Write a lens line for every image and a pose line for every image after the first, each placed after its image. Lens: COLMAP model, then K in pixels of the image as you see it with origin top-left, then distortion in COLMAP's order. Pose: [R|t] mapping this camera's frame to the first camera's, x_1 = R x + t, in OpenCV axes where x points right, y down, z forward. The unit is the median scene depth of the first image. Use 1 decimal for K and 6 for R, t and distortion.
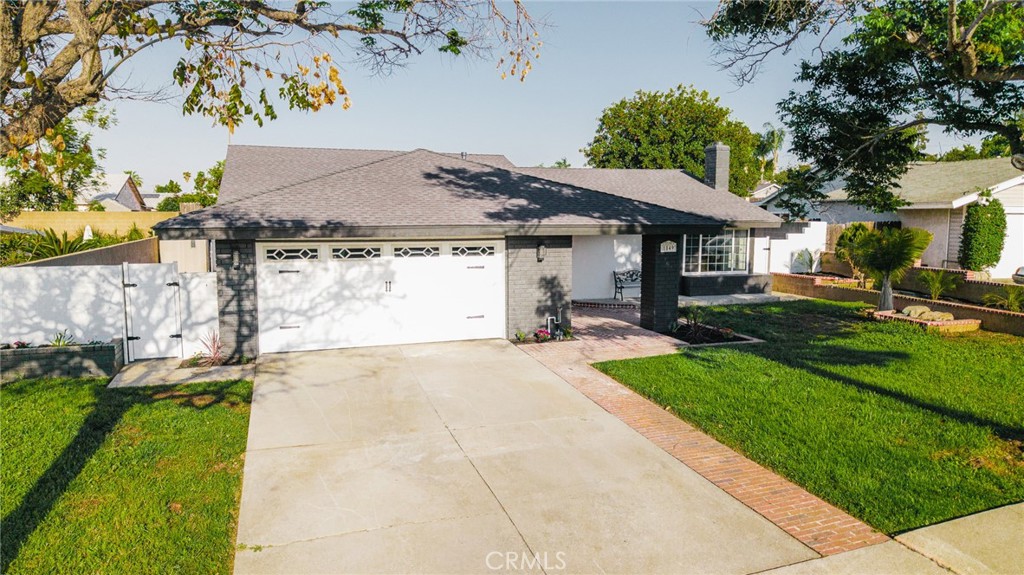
lens RADIAL K [[680.6, 0, 509.1], [0, 680.6, 292.4], [0, 0, 1]] dist [0.009279, -0.004113]
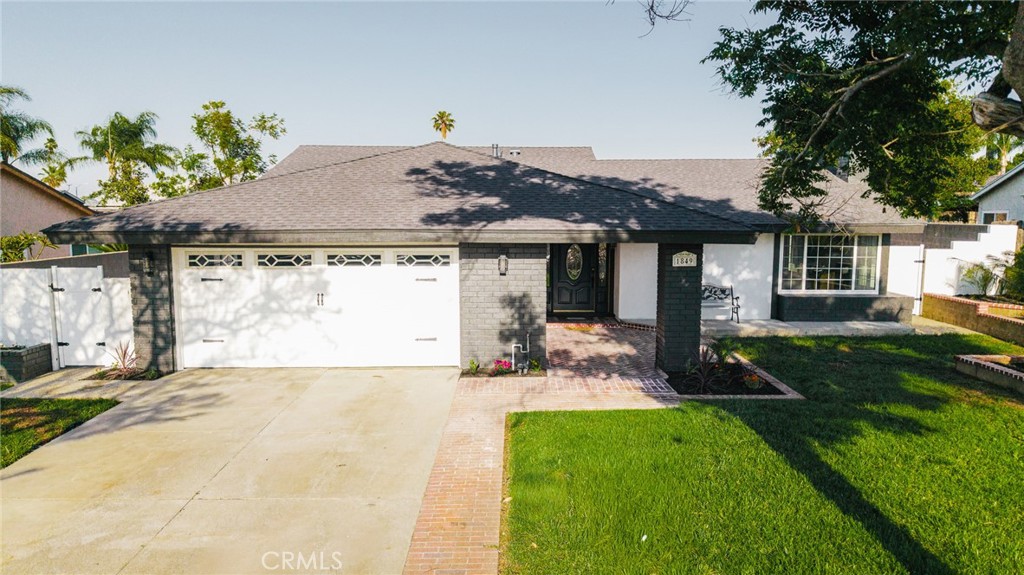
lens RADIAL K [[680.6, 0, 513.3], [0, 680.6, 281.1], [0, 0, 1]] dist [0.009279, -0.004113]
pose [[0.948106, 0.030928, -0.316446, 0.331523], [-0.035714, 0.999318, -0.009334, -0.032664], [0.315941, 0.020151, 0.948565, 0.255368]]
